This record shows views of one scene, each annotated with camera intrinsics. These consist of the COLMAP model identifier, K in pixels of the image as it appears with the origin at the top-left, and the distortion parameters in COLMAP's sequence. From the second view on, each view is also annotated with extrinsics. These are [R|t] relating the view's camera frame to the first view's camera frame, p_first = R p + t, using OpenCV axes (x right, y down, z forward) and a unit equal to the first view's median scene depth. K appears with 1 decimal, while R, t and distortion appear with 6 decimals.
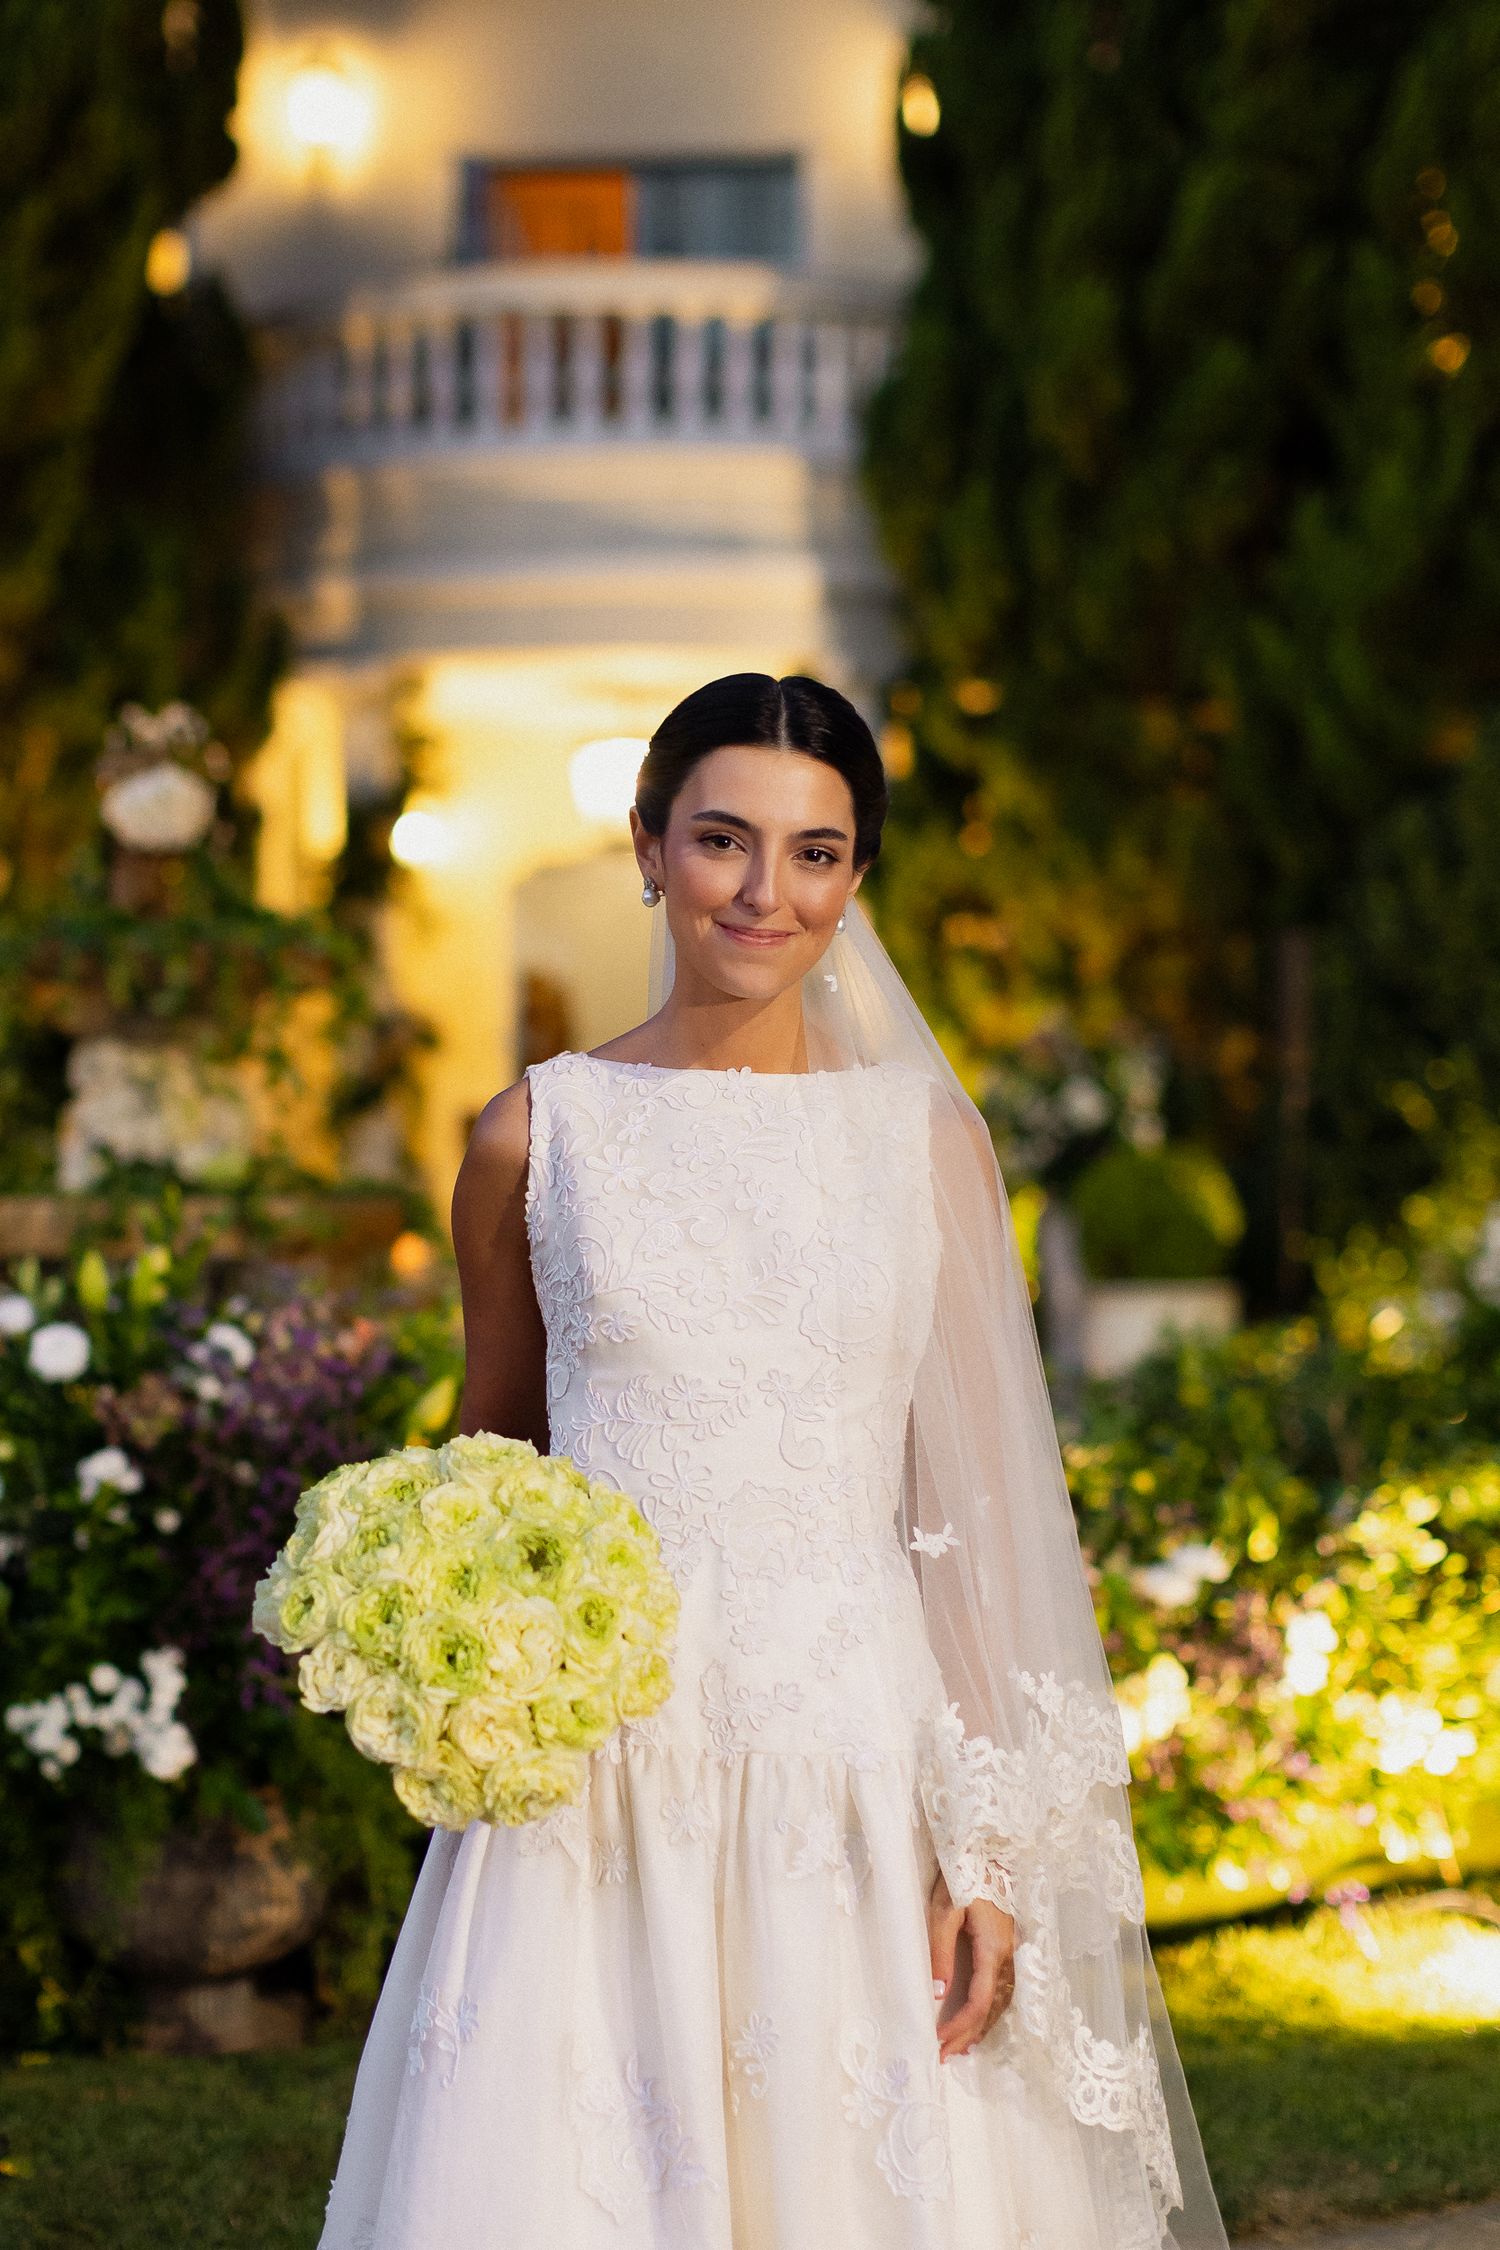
lens RADIAL K [[4207.8, 0, 601.1], [0, 4207.8, 1184.4], [0, 0, 1]] dist [0.007030, 0.000000]
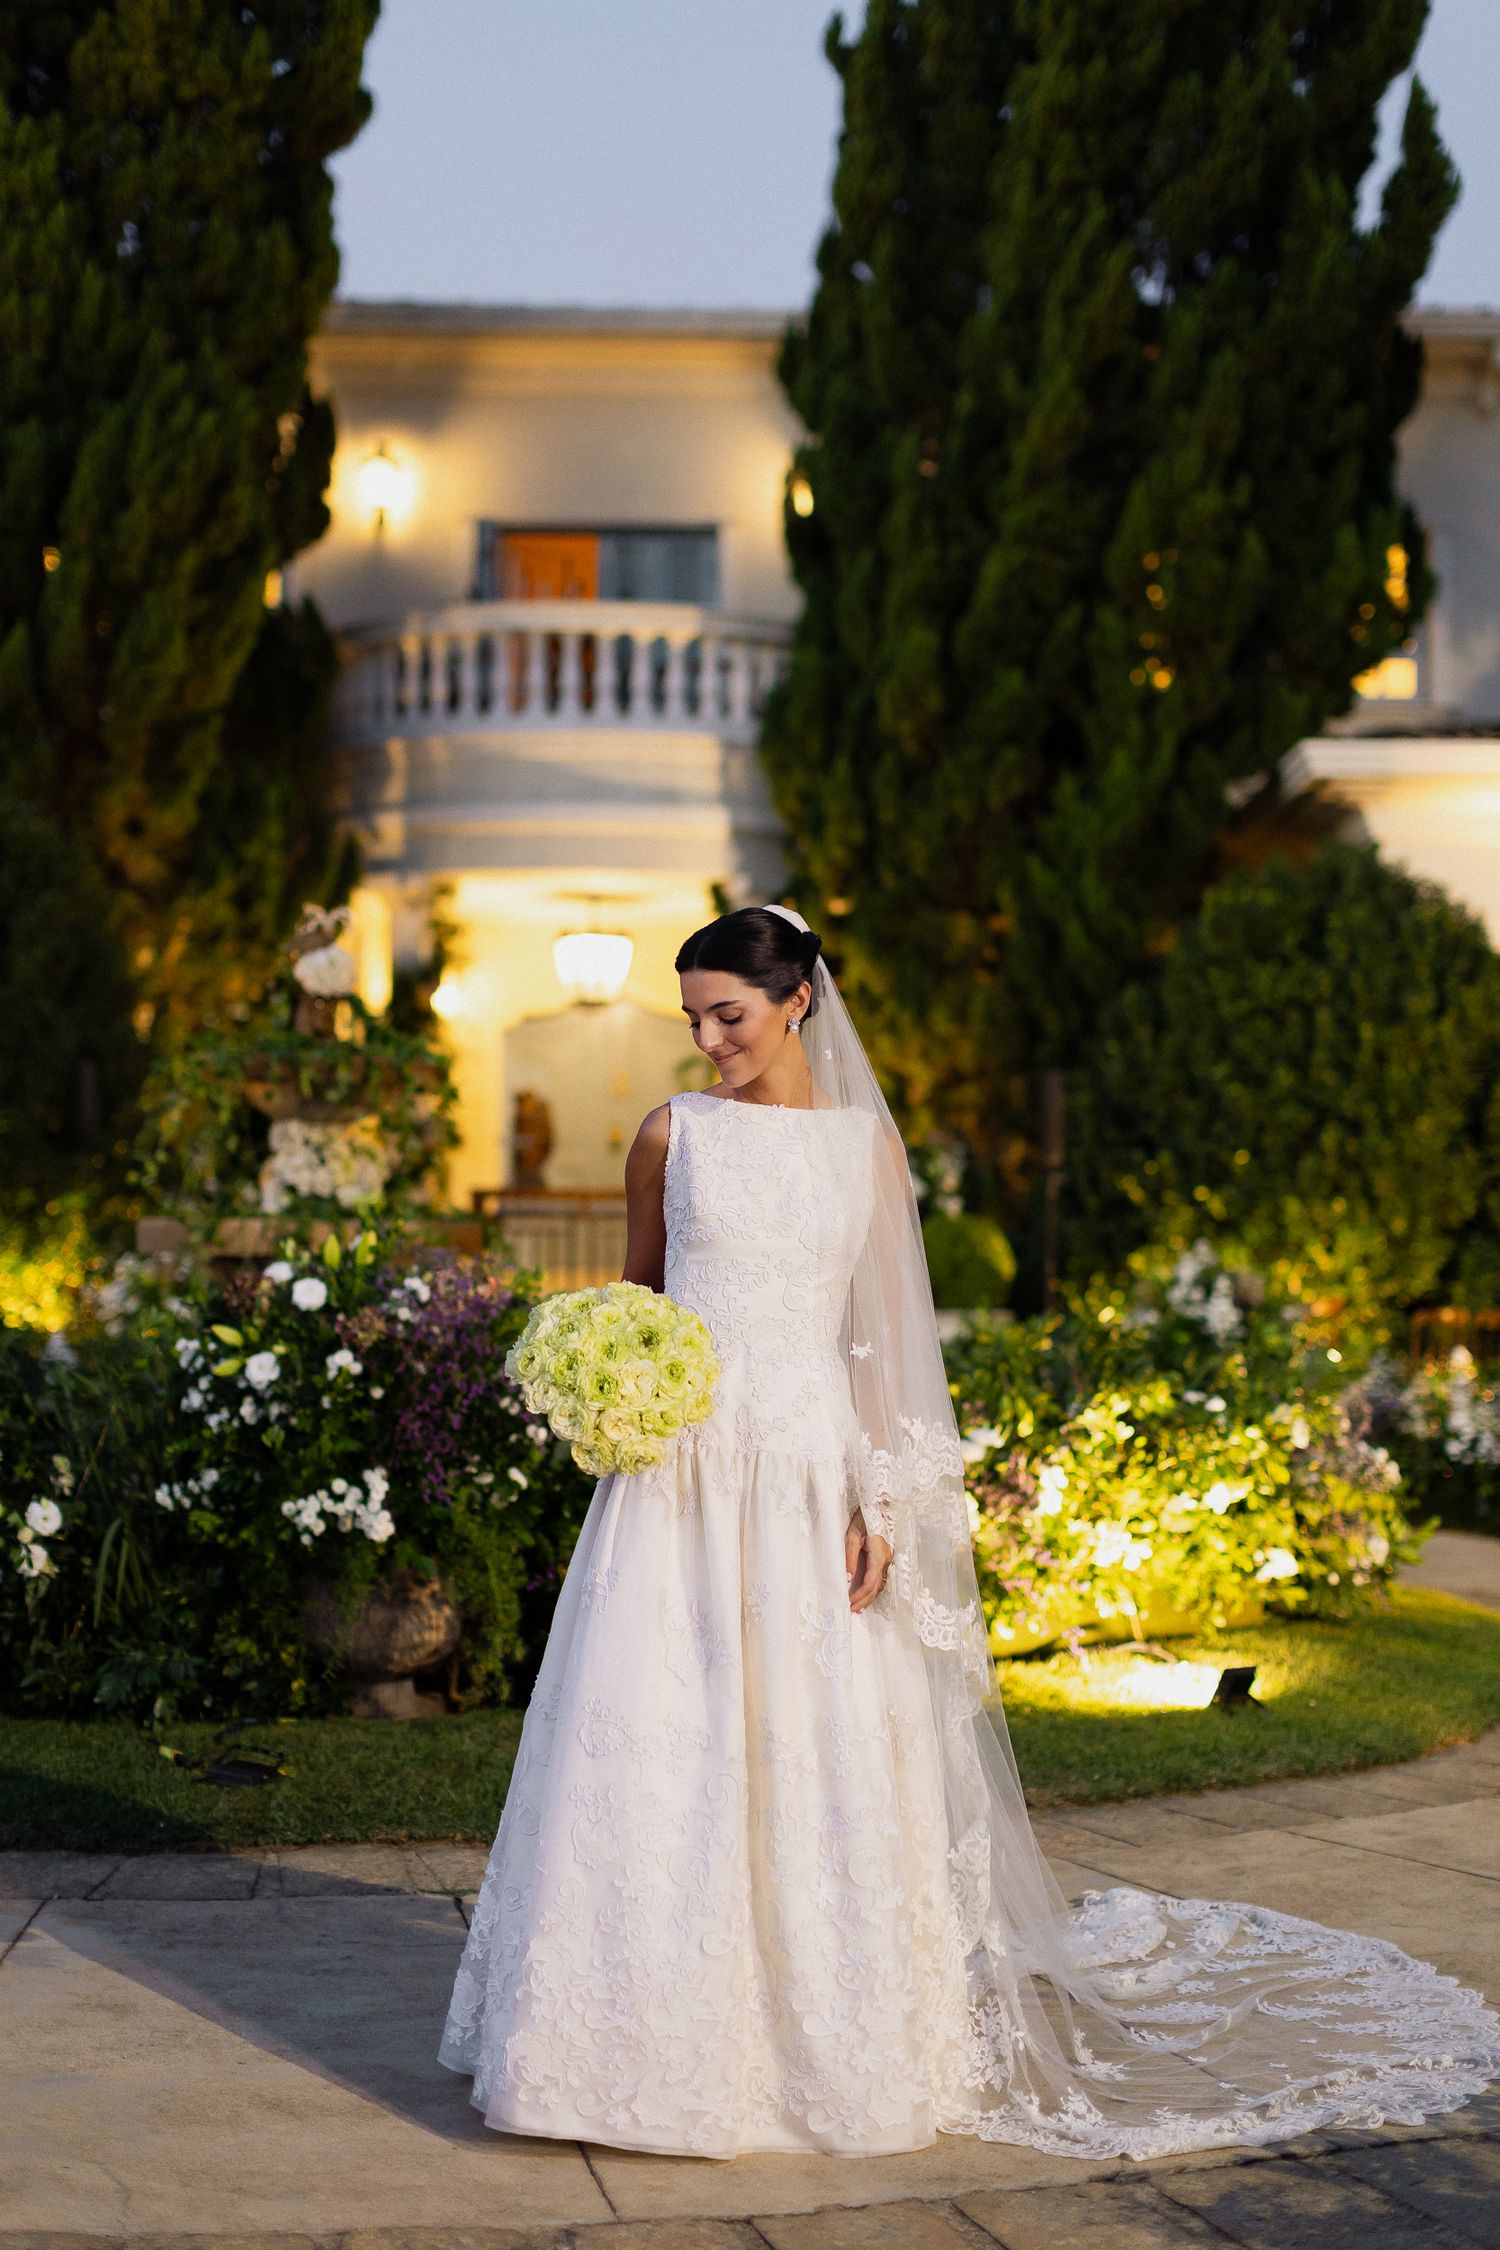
lens RADIAL K [[3156.8, 0, 769.4], [0, 3156.8, 1132.1], [0, 0, 1]] dist [0.017502, 0.000000]
pose [[0.997343, 0.014279, 0.071431, -0.022939], [-0.011279, 0.999045, -0.042218, 0.016367], [-0.071965, 0.041300, 0.996552, -0.161981]]
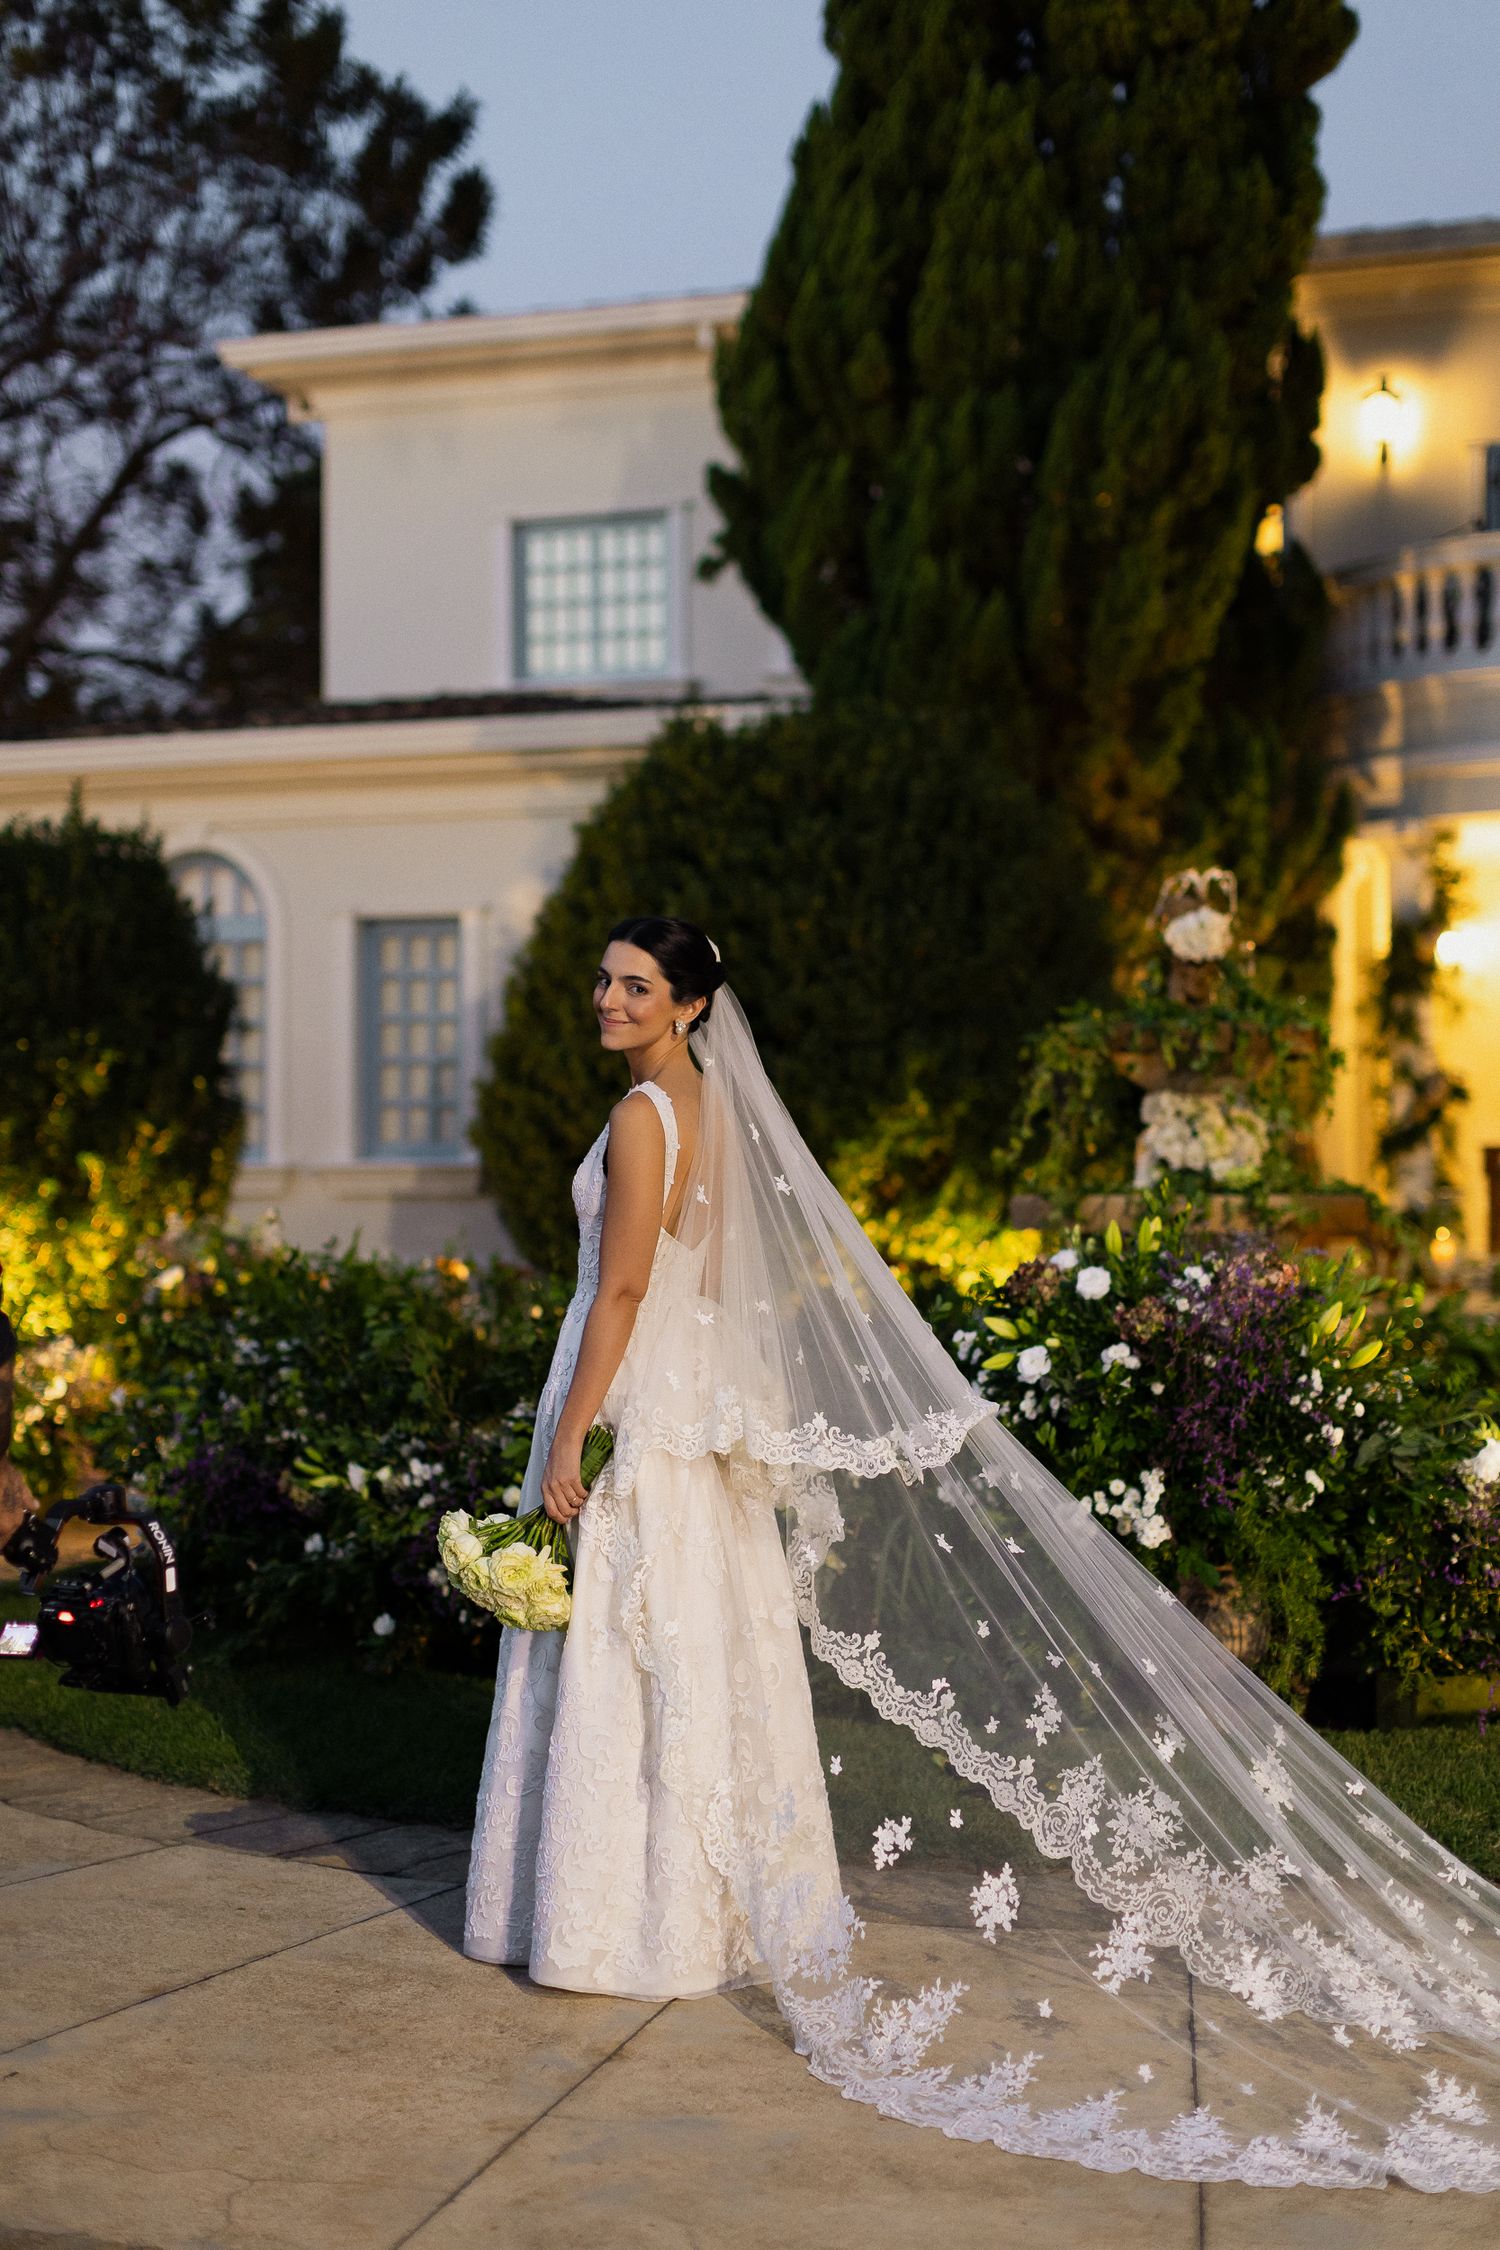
lens RADIAL K [[3156.8, 0, 800.0], [0, 3156.8, 1141.3], [0, 0, 1]] dist [0.017502, 0.000000]
pose [[0.965627, -0.001465, -0.259927, 0.045273], [-0.004074, 0.999776, -0.020770, 0.007268], [0.259899, 0.021114, 0.965405, -0.109369]]
